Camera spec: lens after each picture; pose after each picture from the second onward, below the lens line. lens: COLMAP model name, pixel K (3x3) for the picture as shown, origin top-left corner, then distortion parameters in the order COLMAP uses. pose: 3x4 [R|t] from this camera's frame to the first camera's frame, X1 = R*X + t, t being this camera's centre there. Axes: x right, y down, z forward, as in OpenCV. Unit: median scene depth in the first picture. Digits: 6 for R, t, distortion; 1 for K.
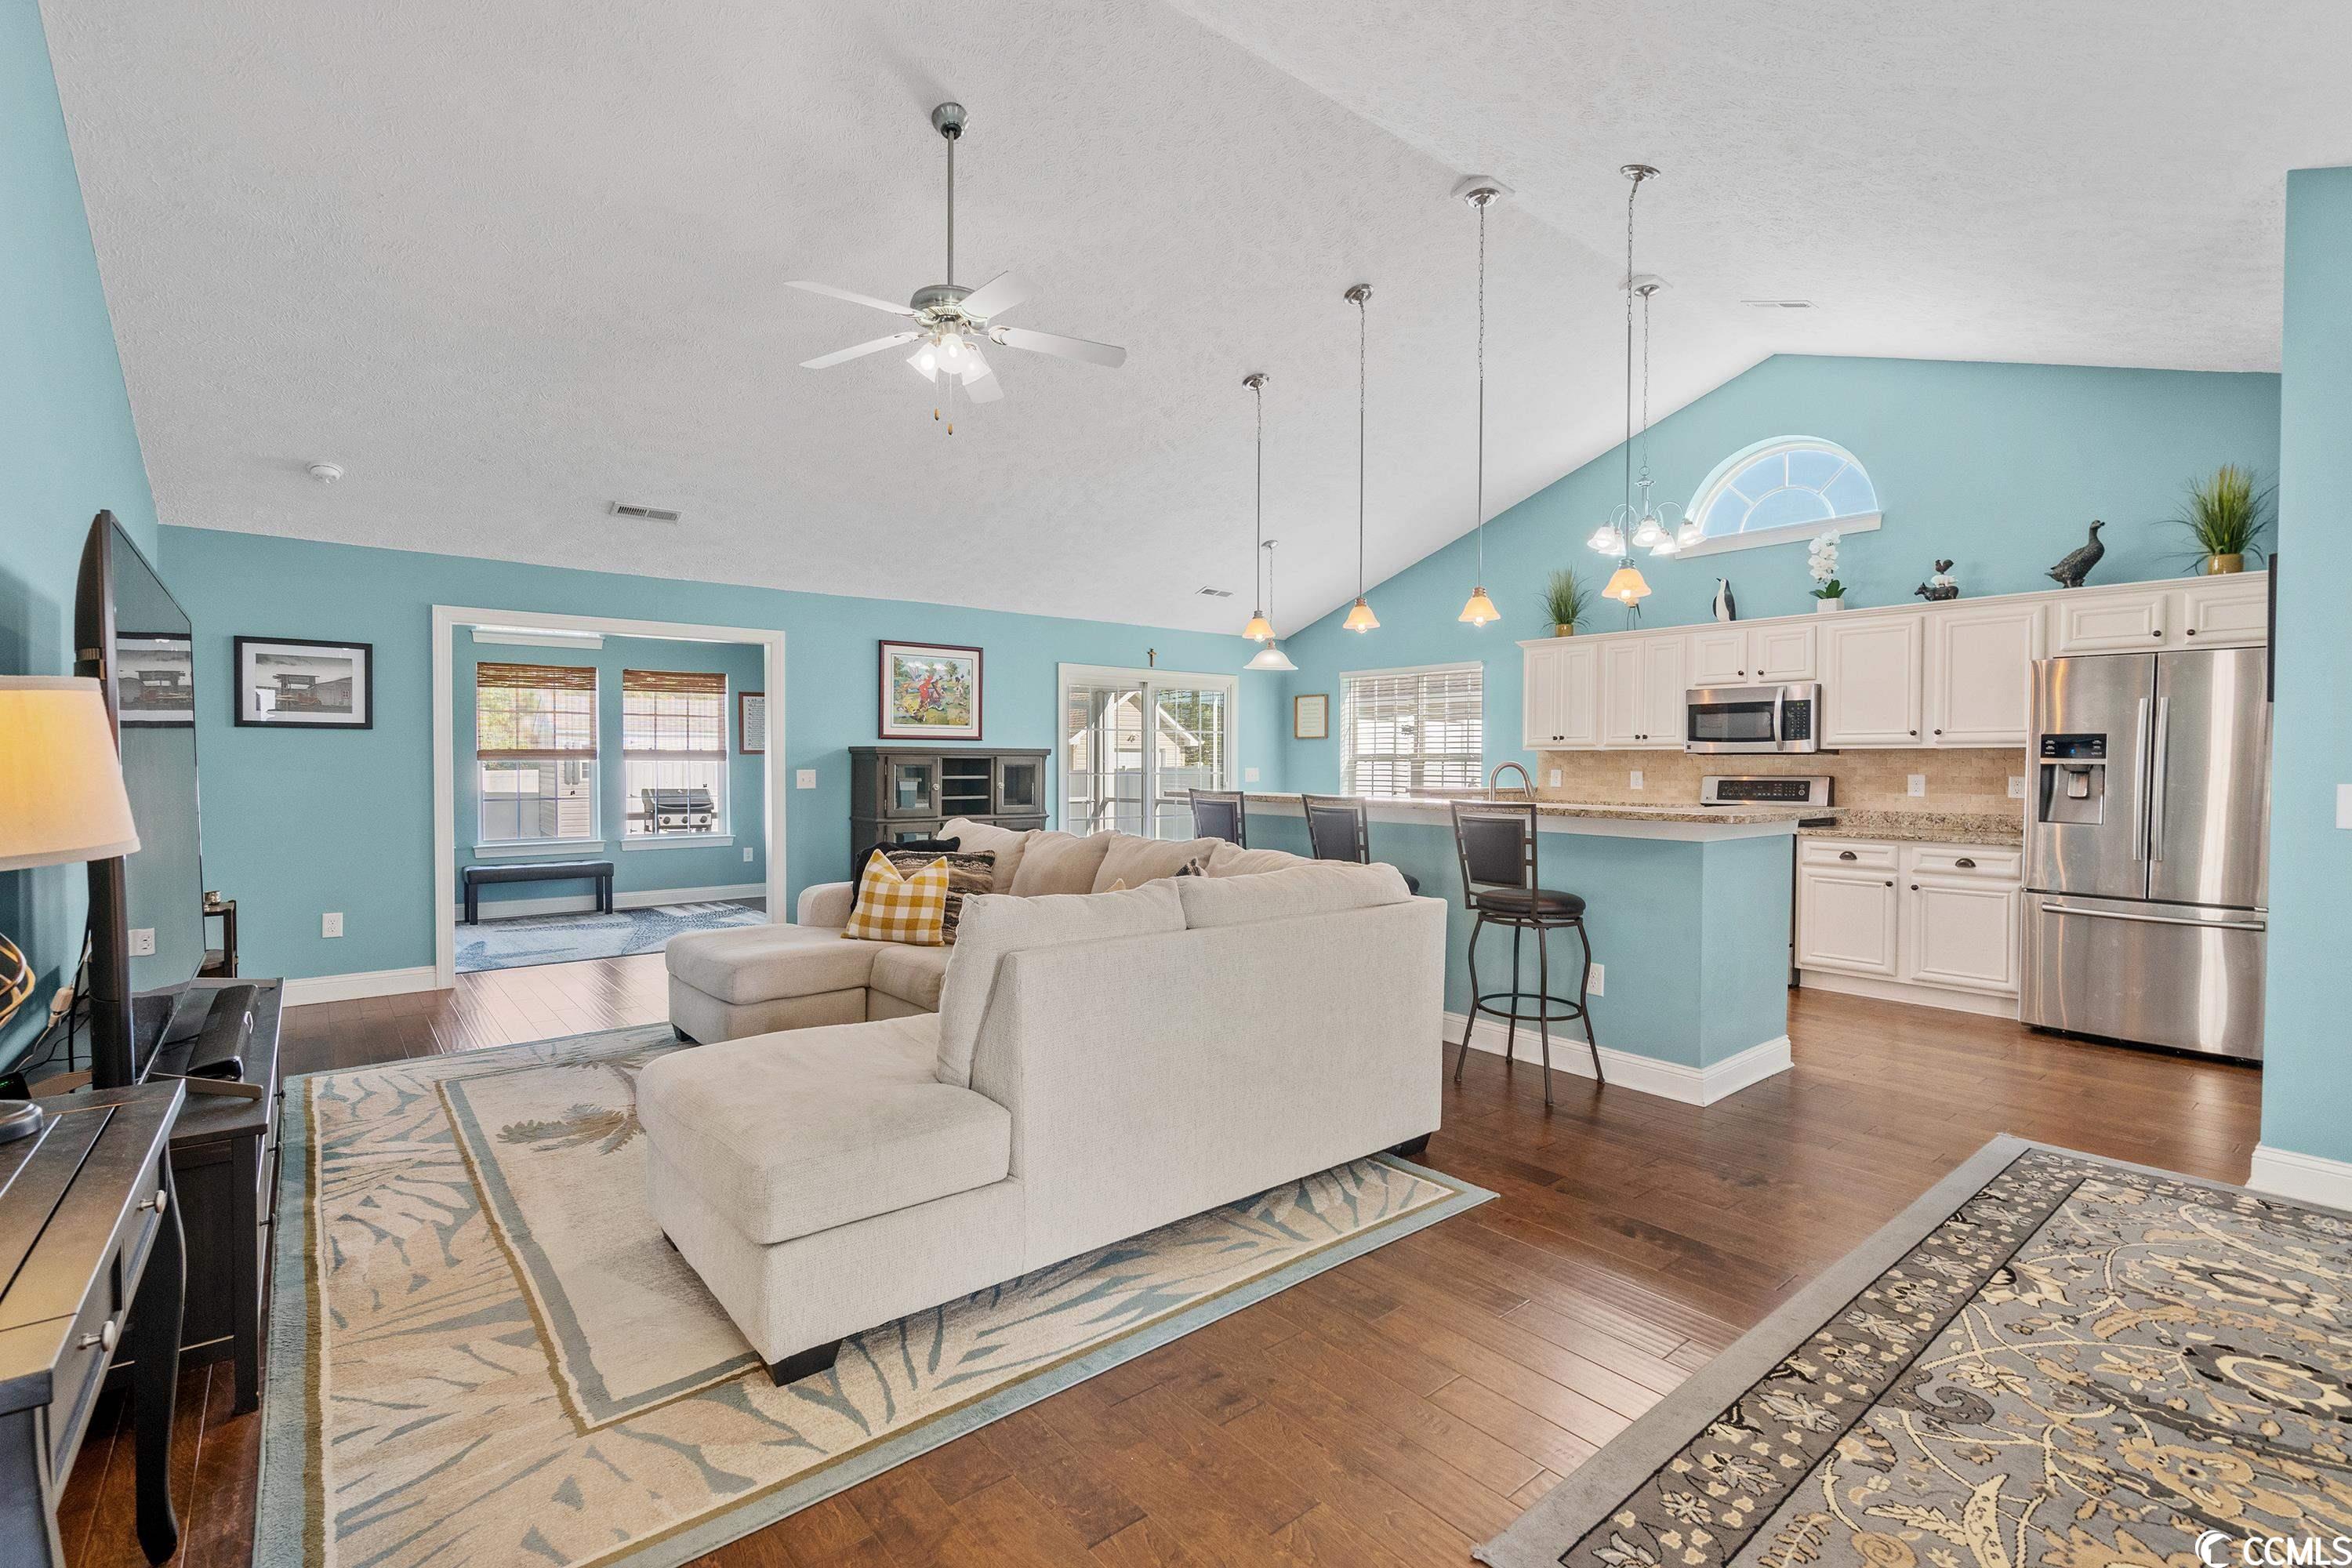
lens RADIAL K [[1099.9, 0, 1163.5], [0, 1099.9, 773.0], [0, 0, 1]] dist [-0.004404, 0.000846]
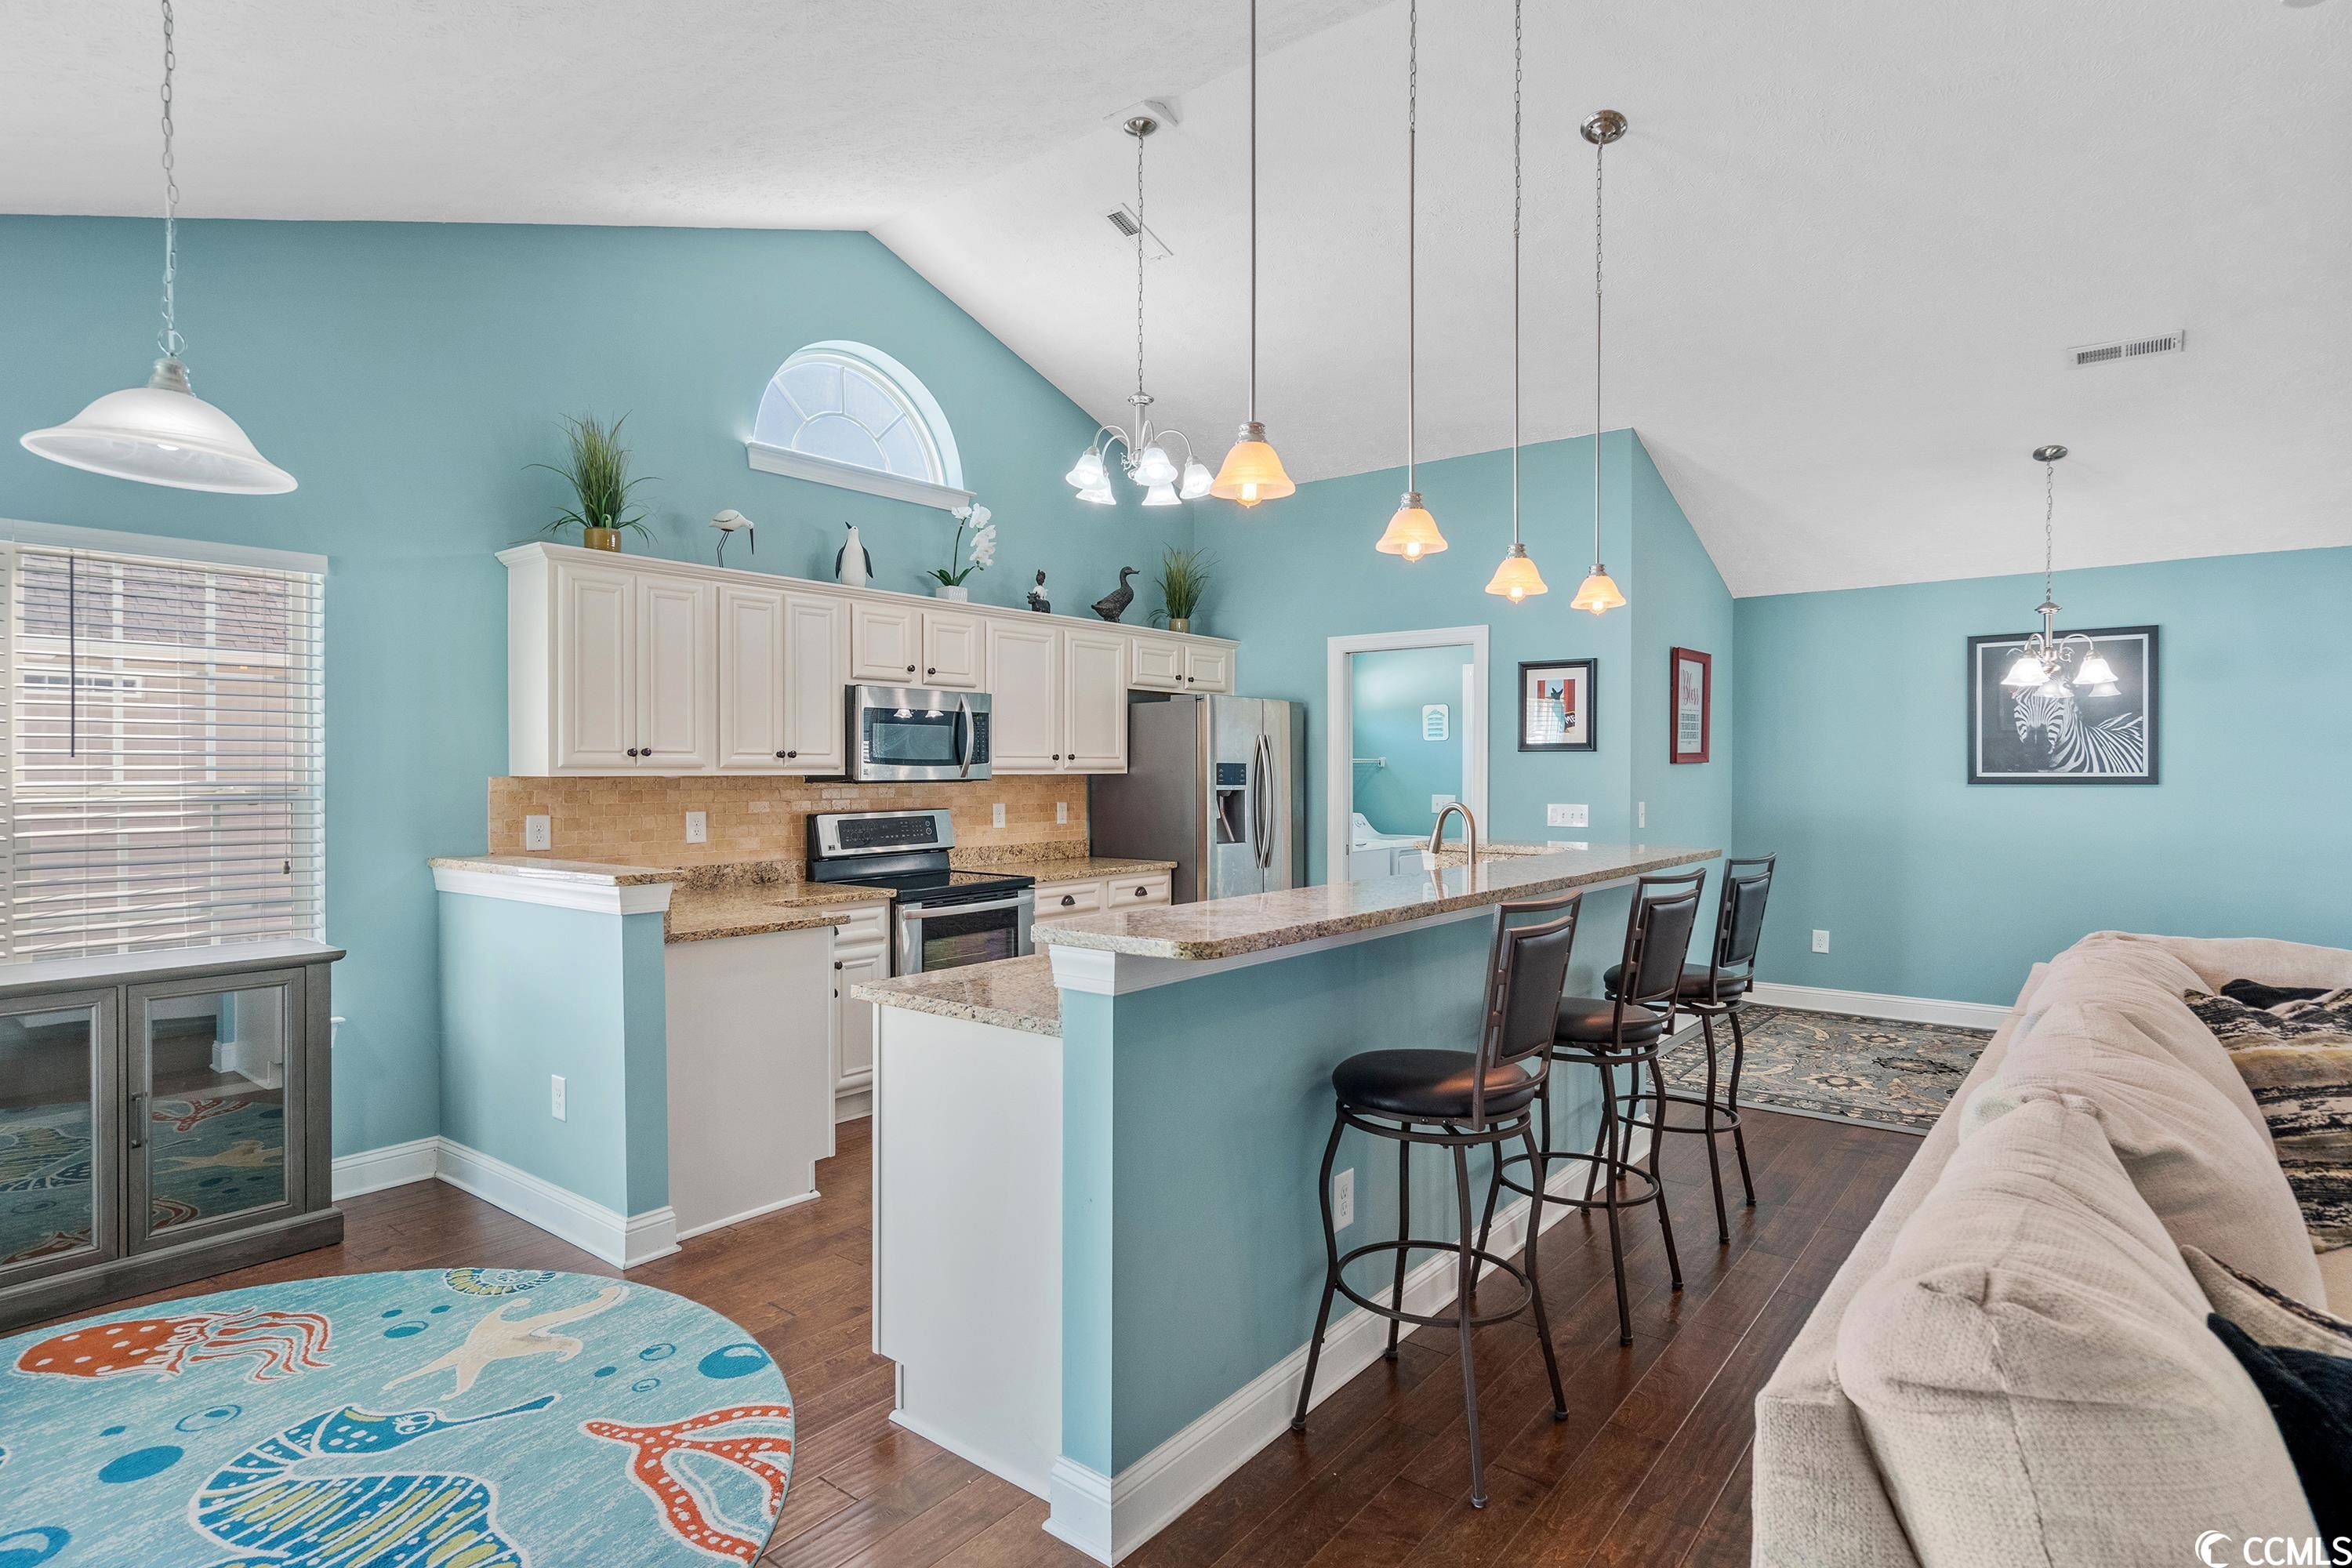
lens RADIAL K [[1211.7, 0, 1163.8], [0, 1211.7, 781.8], [0, 0, 1]] dist [-0.002563, 0.001036]
pose [[-0.220392, -0.013532, 0.975317, -0.363029], [0.011544, 0.999798, 0.016480, -0.036491], [-0.975343, 0.014891, -0.220191, 1.297226]]
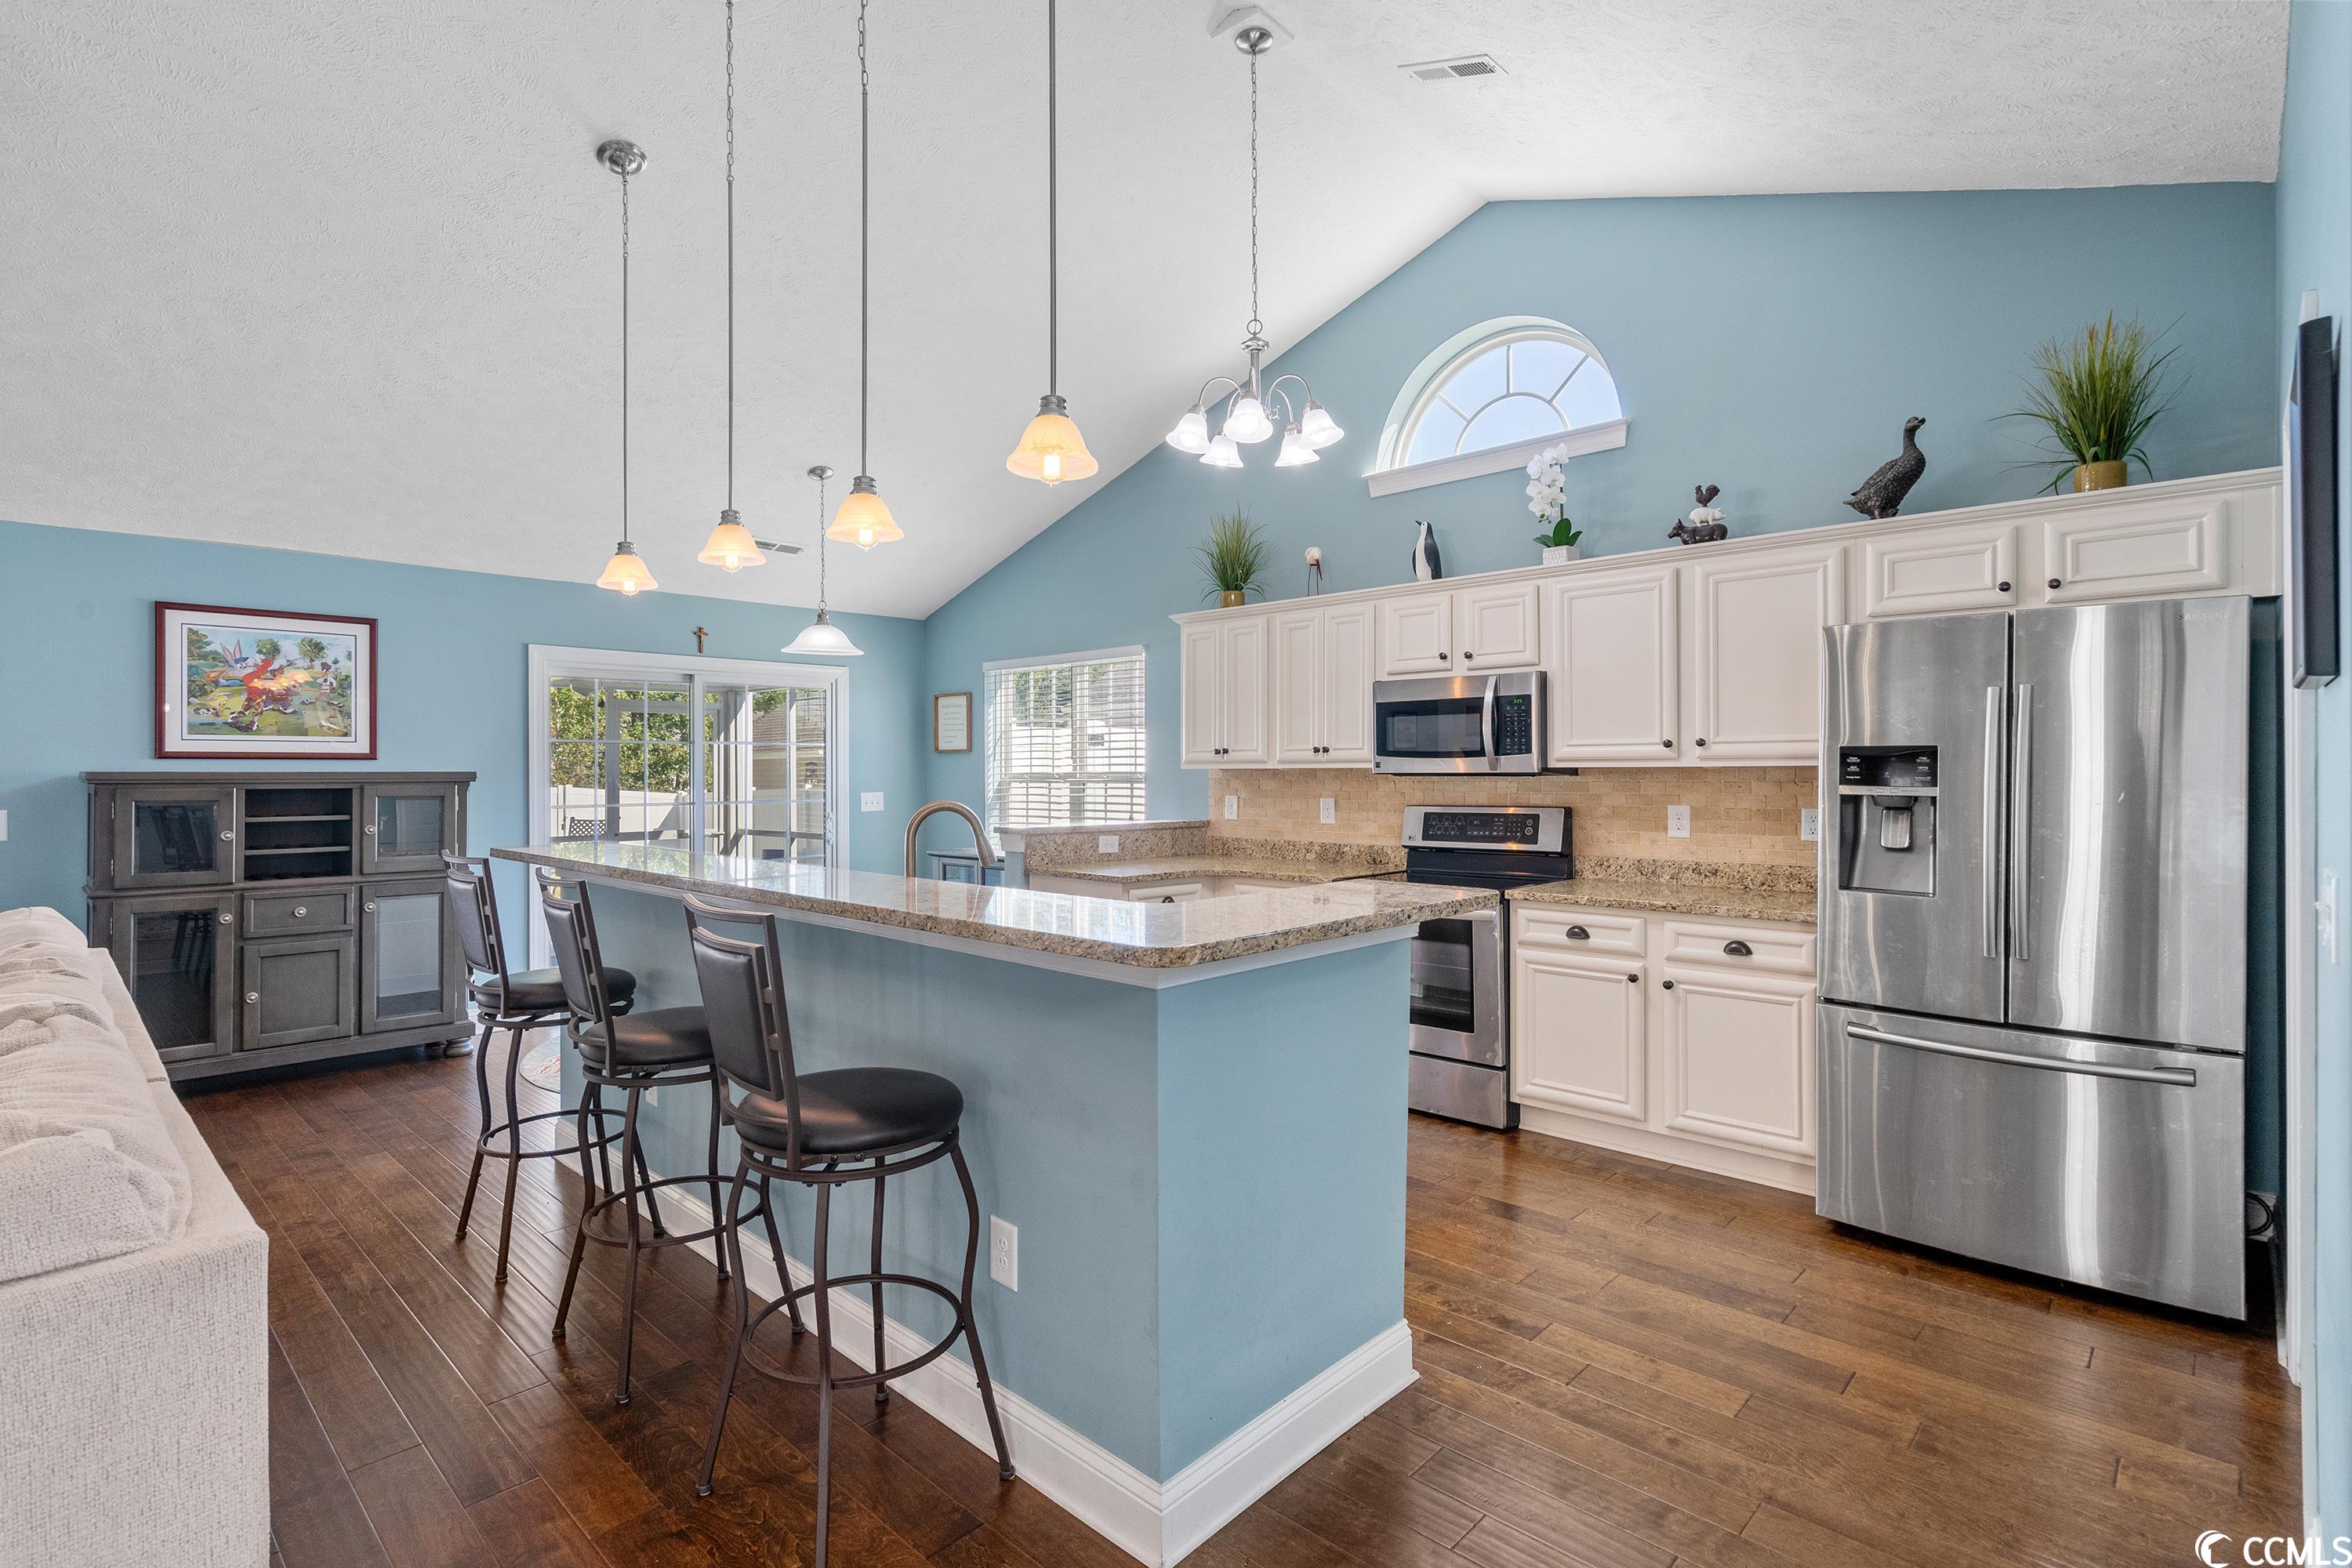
lens RADIAL K [[1099.9, 0, 1198.9], [0, 1099.9, 769.0], [0, 0, 1]] dist [-0.004404, 0.000846]
pose [[0.989924, -0.007420, 0.141409, 0.354897], [0.009253, 0.999881, -0.012311, -0.018006], [-0.141300, 0.013495, 0.989875, 0.440284]]
